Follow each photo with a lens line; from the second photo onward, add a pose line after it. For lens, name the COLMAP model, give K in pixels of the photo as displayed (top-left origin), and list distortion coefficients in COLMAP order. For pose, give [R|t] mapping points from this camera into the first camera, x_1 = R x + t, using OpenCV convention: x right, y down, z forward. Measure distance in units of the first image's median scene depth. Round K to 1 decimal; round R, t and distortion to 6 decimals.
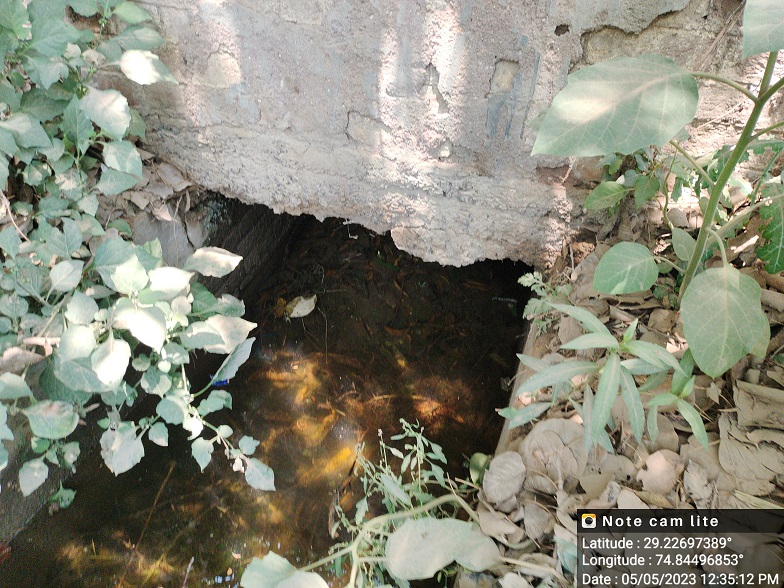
lens RADIAL K [[586.8, 0, 392.0], [0, 586.8, 294.0], [0, 0, 1]] dist [0.097342, -0.077907]
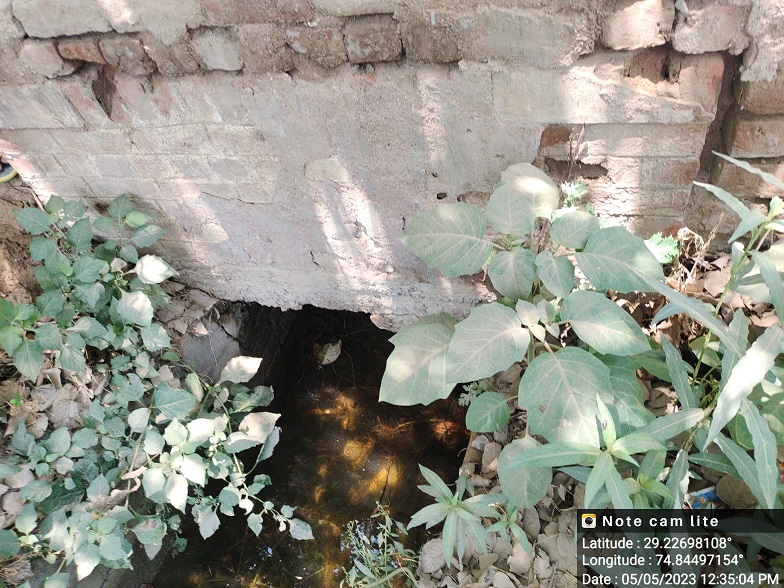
lens RADIAL K [[586.8, 0, 392.0], [0, 586.8, 294.0], [0, 0, 1]] dist [0.097342, -0.077907]
pose [[0.971429, -0.169792, -0.165821, 0.301658], [0.191913, 0.973036, 0.127947, -0.358196], [0.139625, -0.156114, 0.977821, -0.236609]]
